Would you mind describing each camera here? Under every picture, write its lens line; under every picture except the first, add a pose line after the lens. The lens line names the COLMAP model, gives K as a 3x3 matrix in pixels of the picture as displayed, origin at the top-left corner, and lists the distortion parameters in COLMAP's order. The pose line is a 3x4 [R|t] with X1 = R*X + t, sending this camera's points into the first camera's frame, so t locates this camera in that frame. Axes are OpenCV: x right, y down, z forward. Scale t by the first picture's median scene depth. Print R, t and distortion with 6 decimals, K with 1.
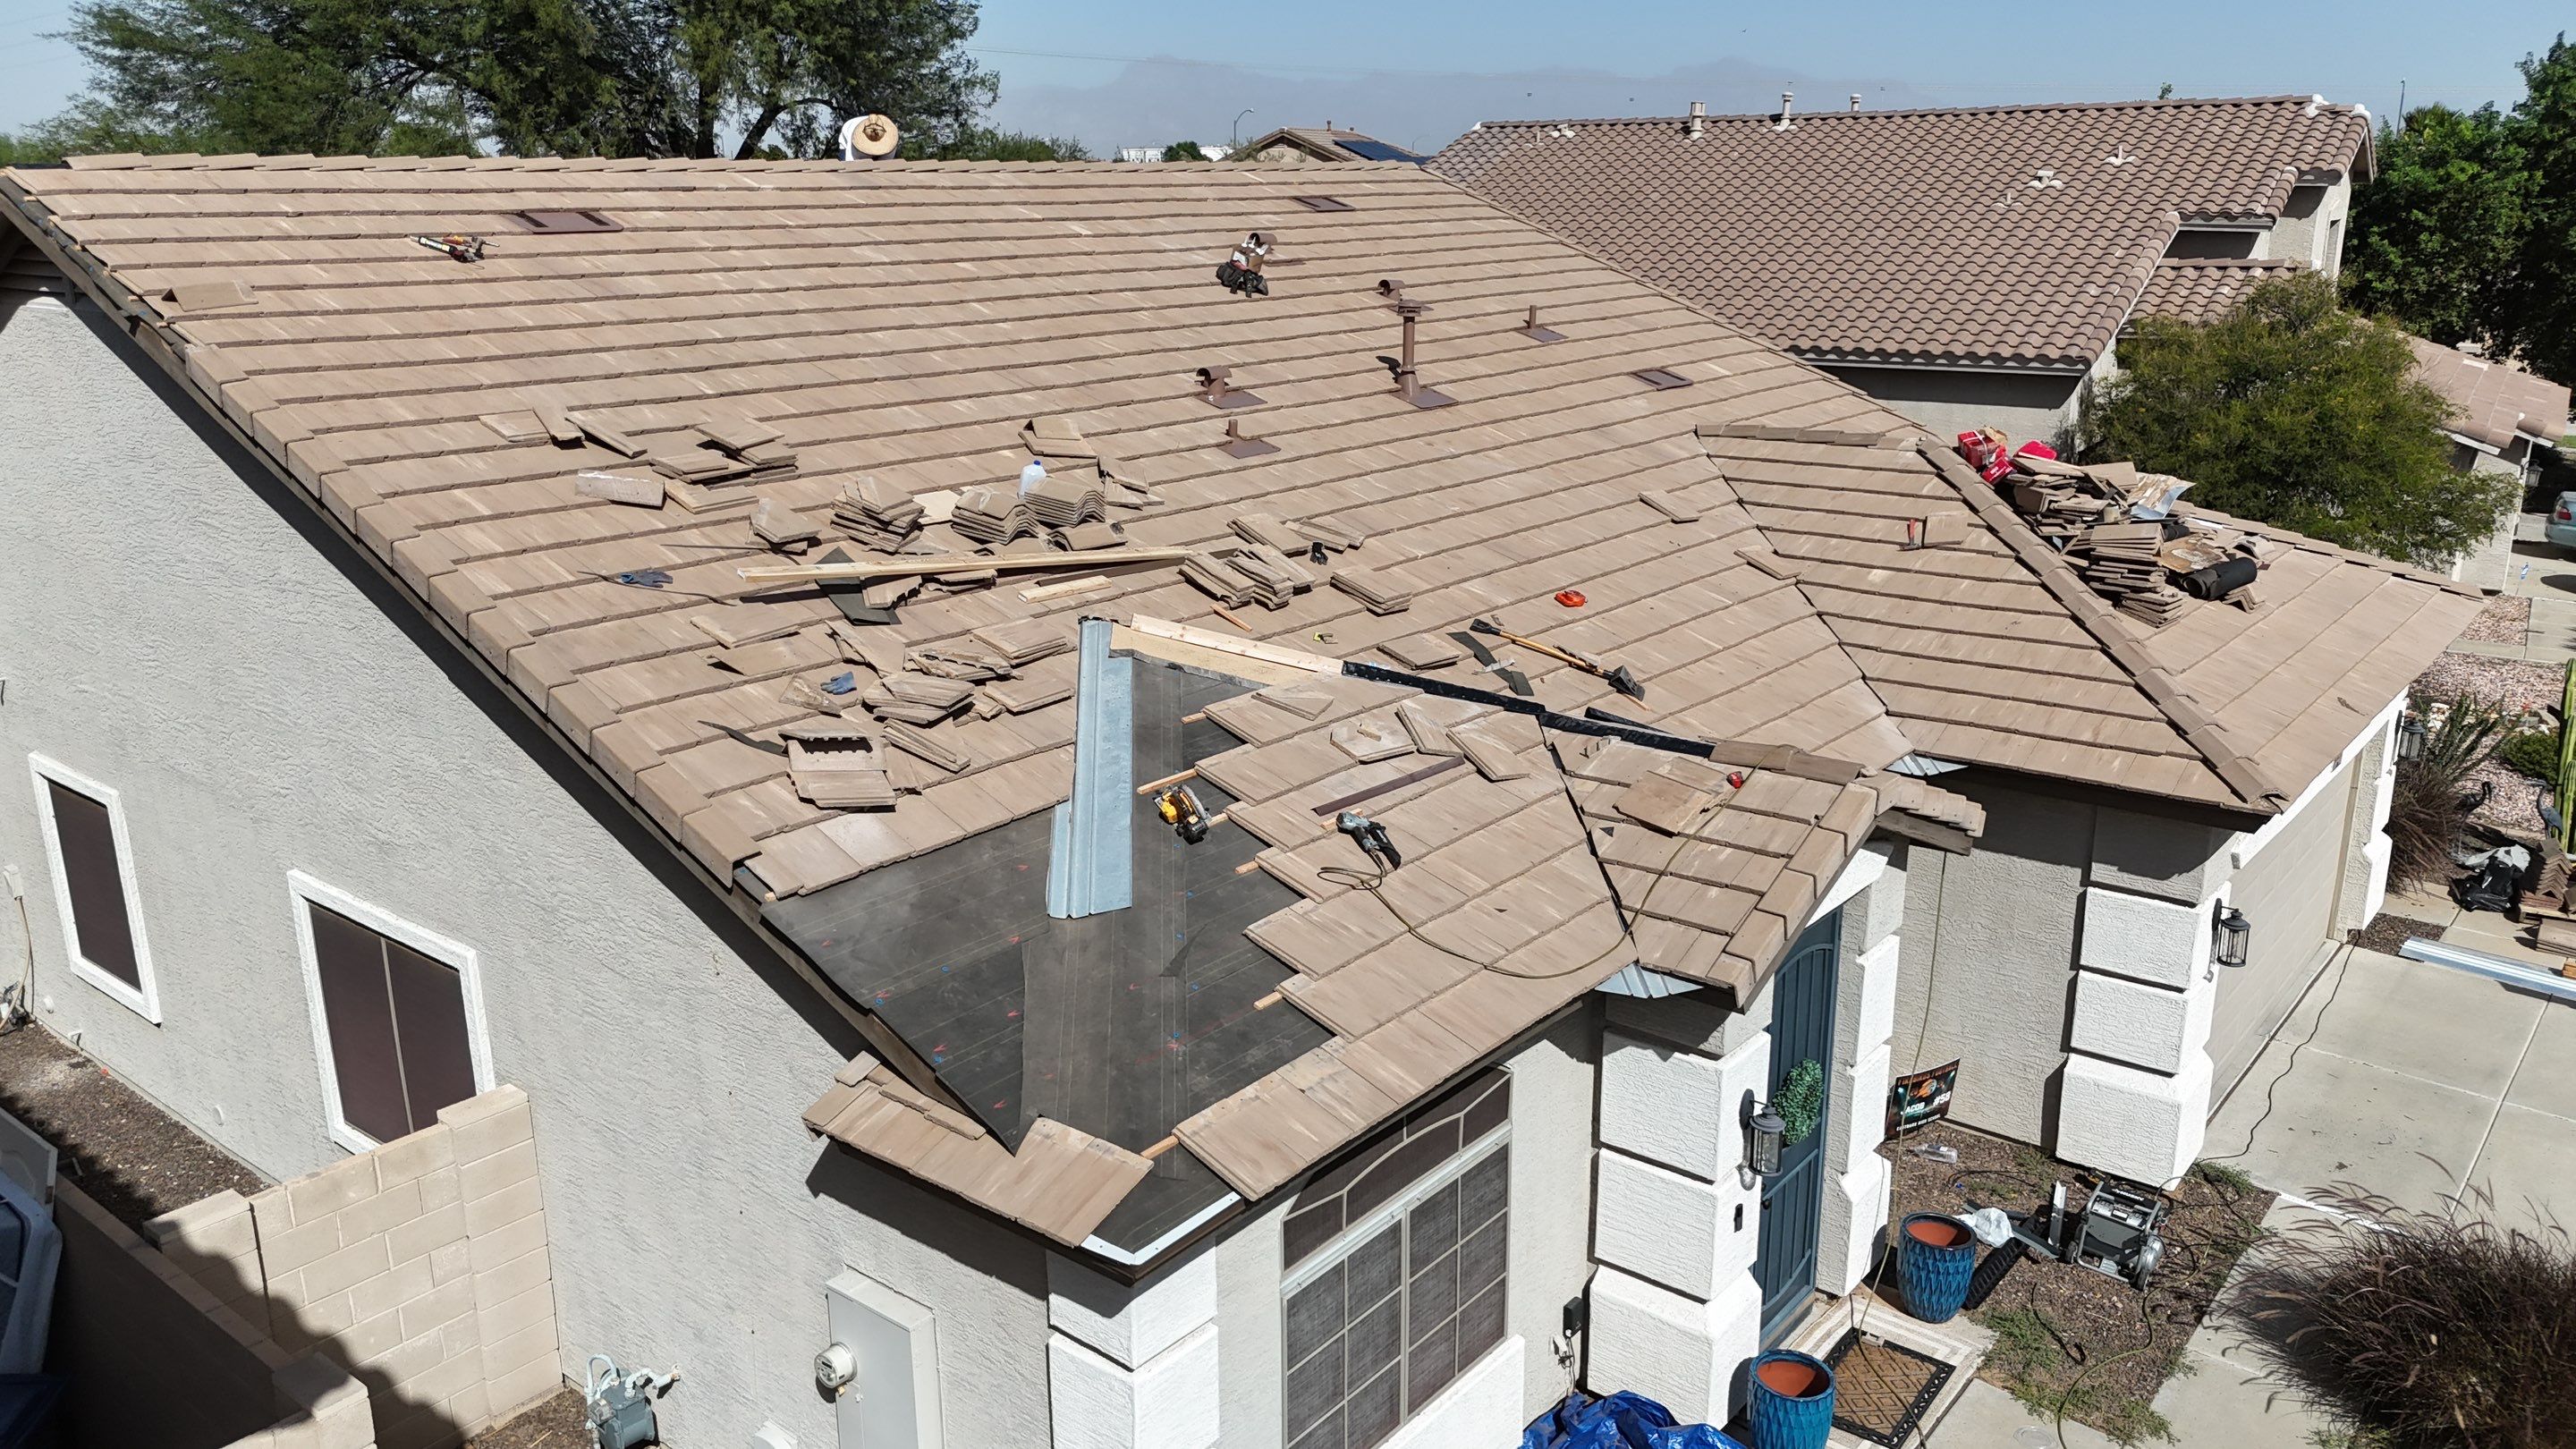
lens RADIAL K [[1908.1, 0, 1288.0], [0, 1908.1, 724.5], [0, 0, 1]] dist [0.042935, -0.001010]
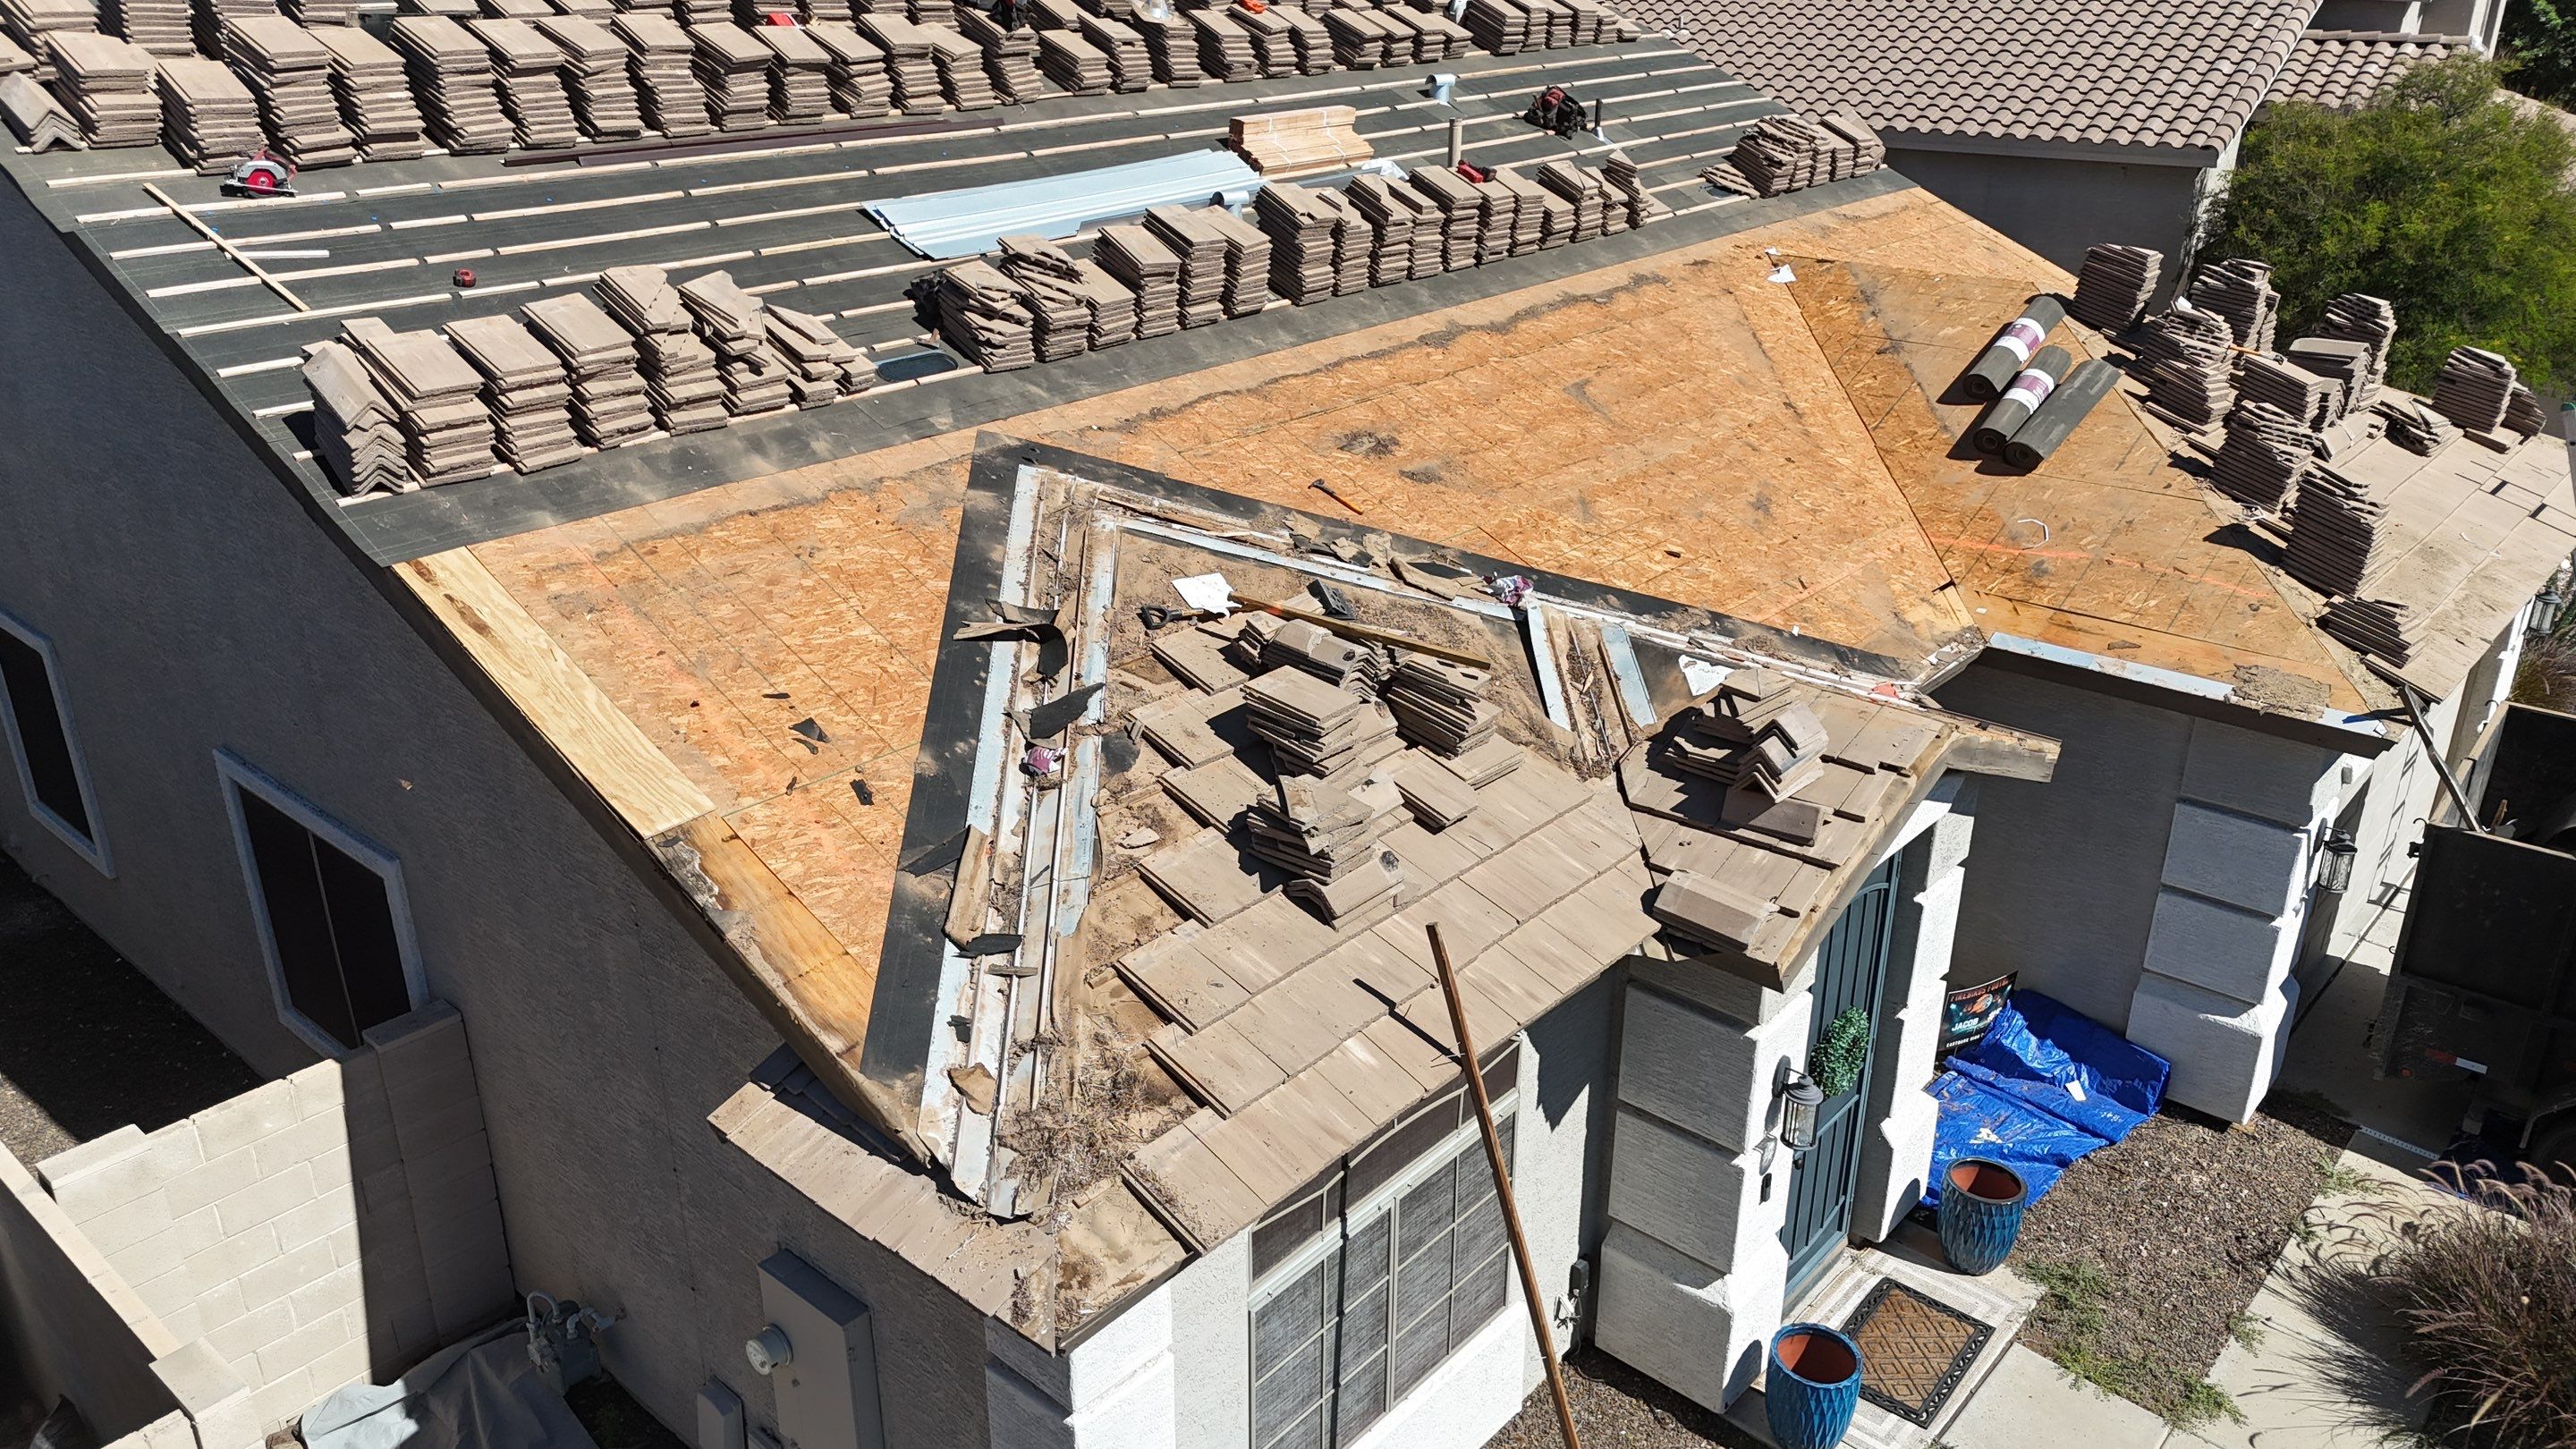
lens RADIAL K [[1905.3, 0, 1288.0], [0, 1905.3, 724.5], [0, 0, 1]] dist [0.068270, -0.062631]
pose [[0.999303, 0.023635, -0.028887, 0.025356], [-0.019701, 0.991371, 0.129594, -0.066864], [0.031701, -0.128935, 0.991146, 0.102519]]
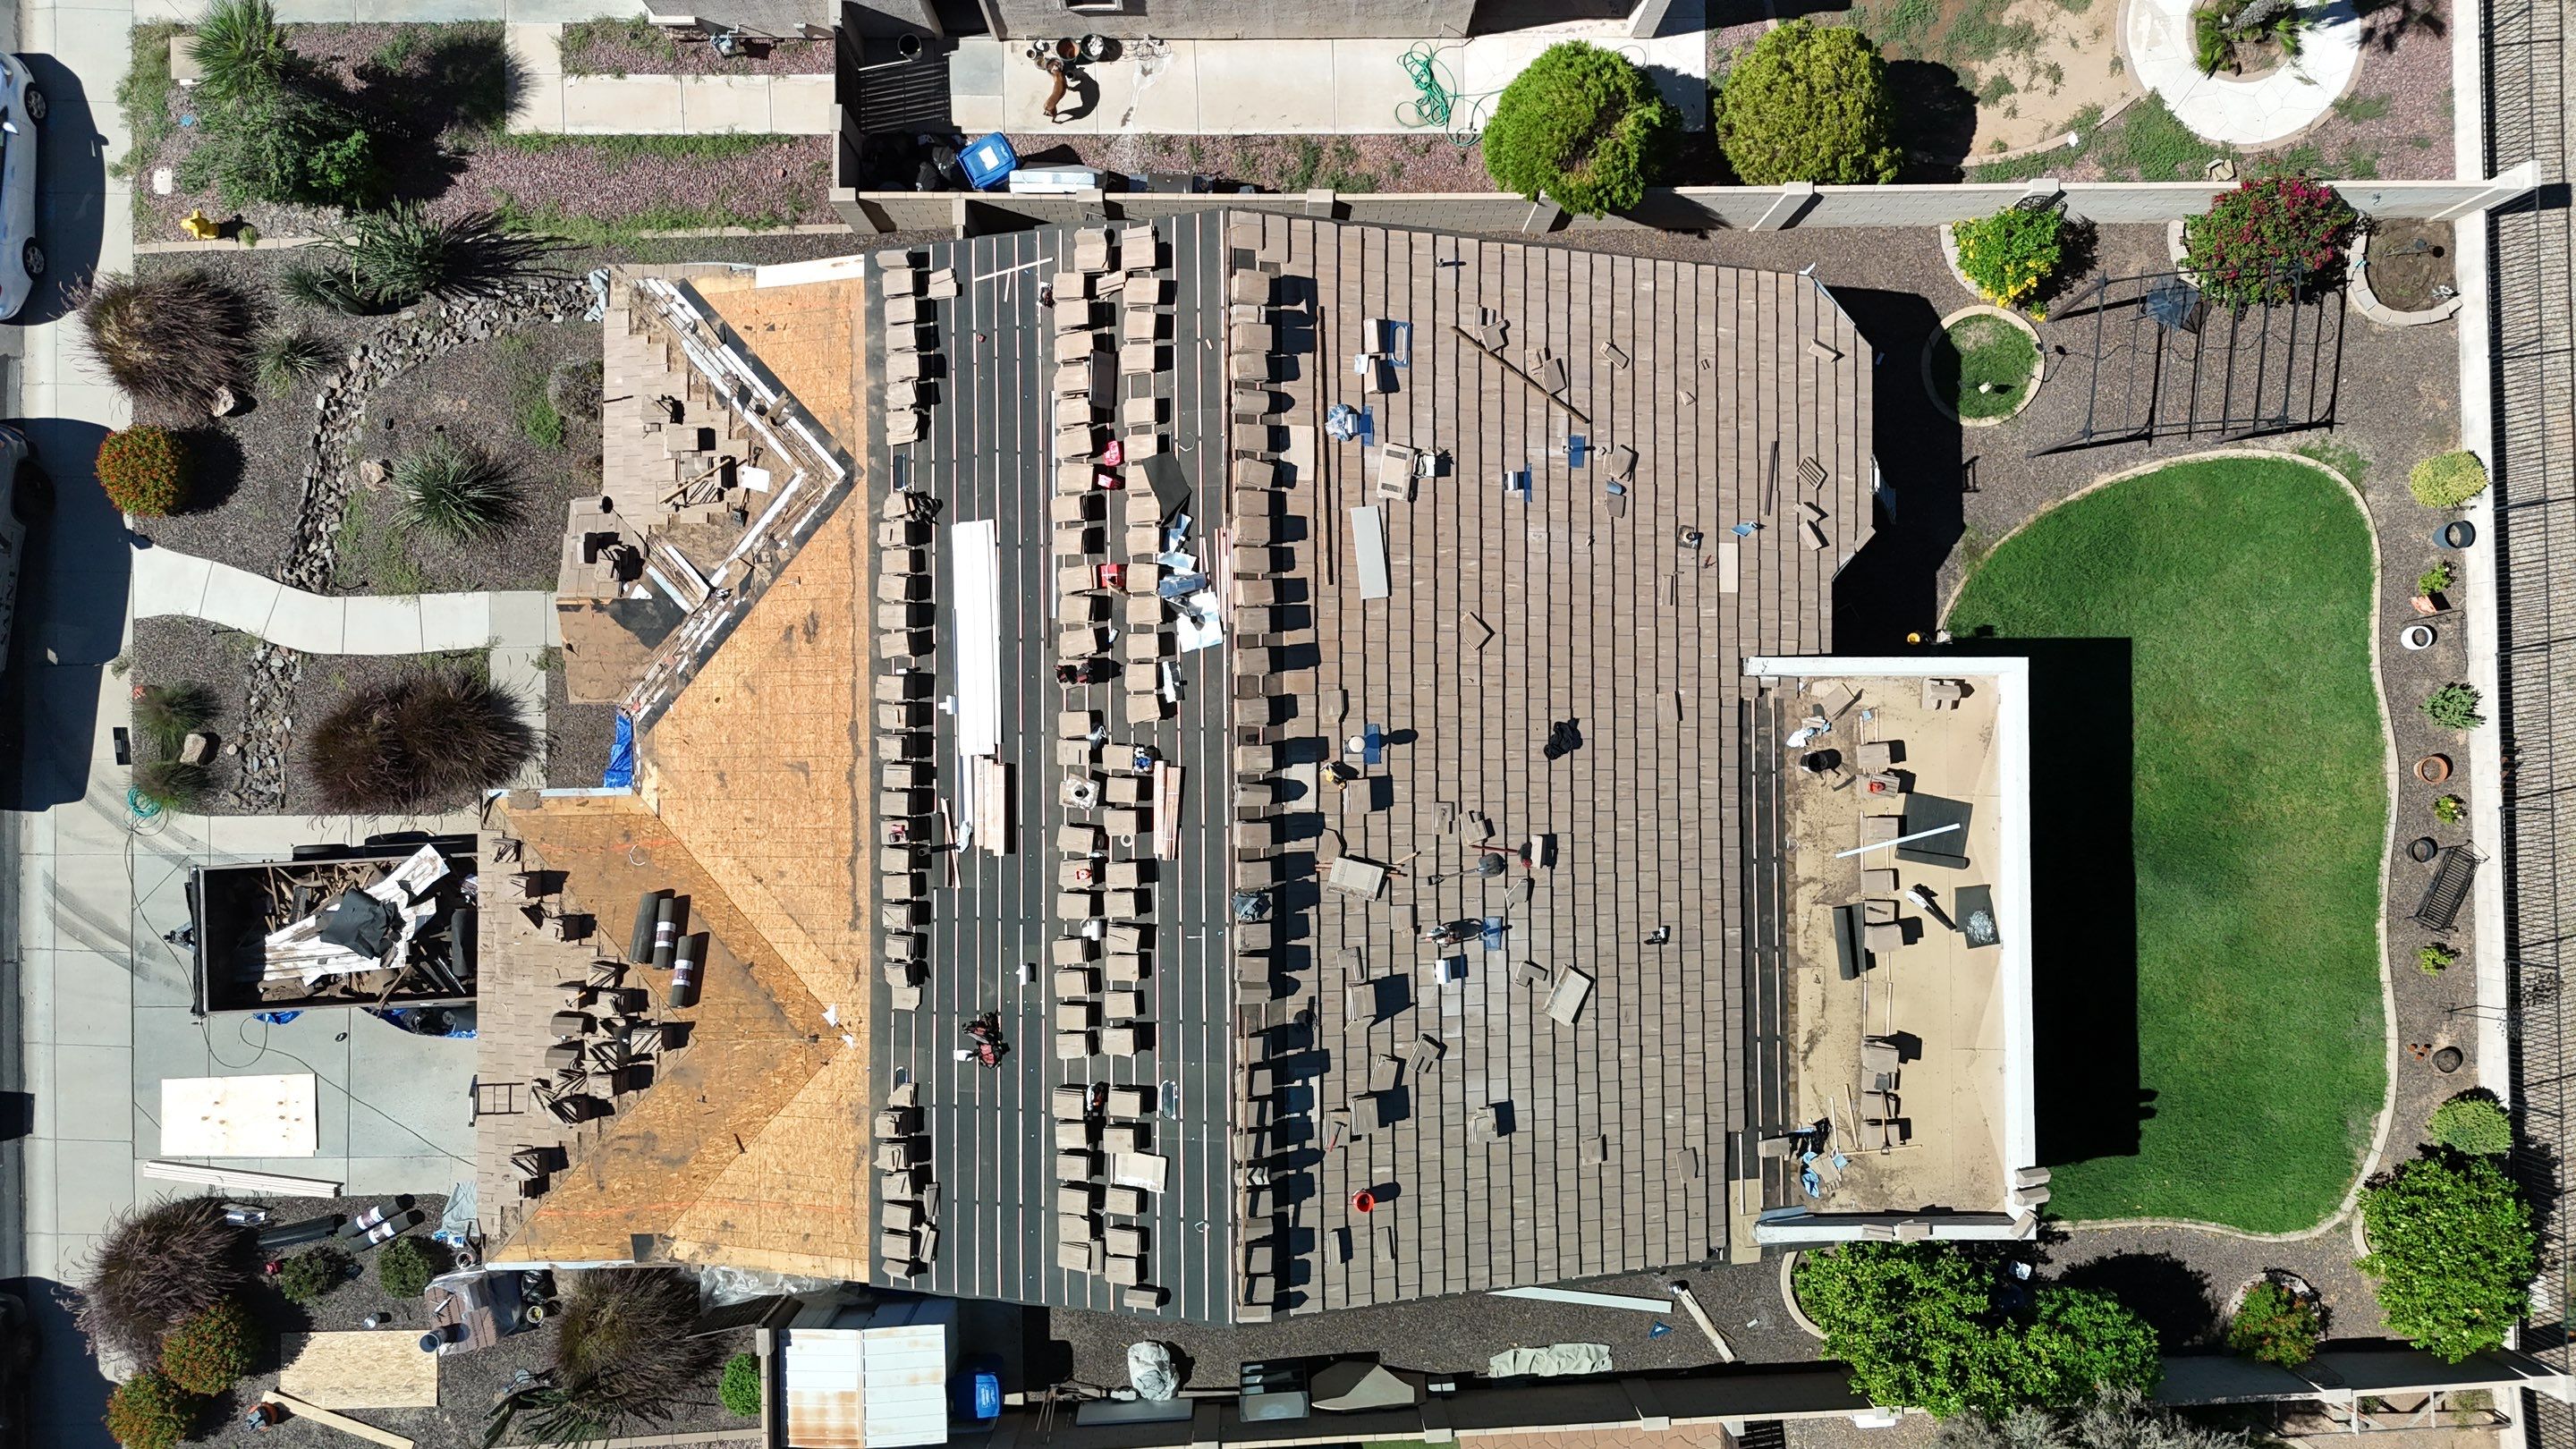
lens RADIAL K [[1905.3, 0, 1288.0], [0, 1905.3, 724.5], [0, 0, 1]] dist [0.068270, -0.062631]
pose [[-0.768377, 0.639872, -0.012693, -0.322715], [-0.185242, -0.203373, 0.961418, -2.571459], [0.612603, 0.741083, 0.274798, 0.899566]]
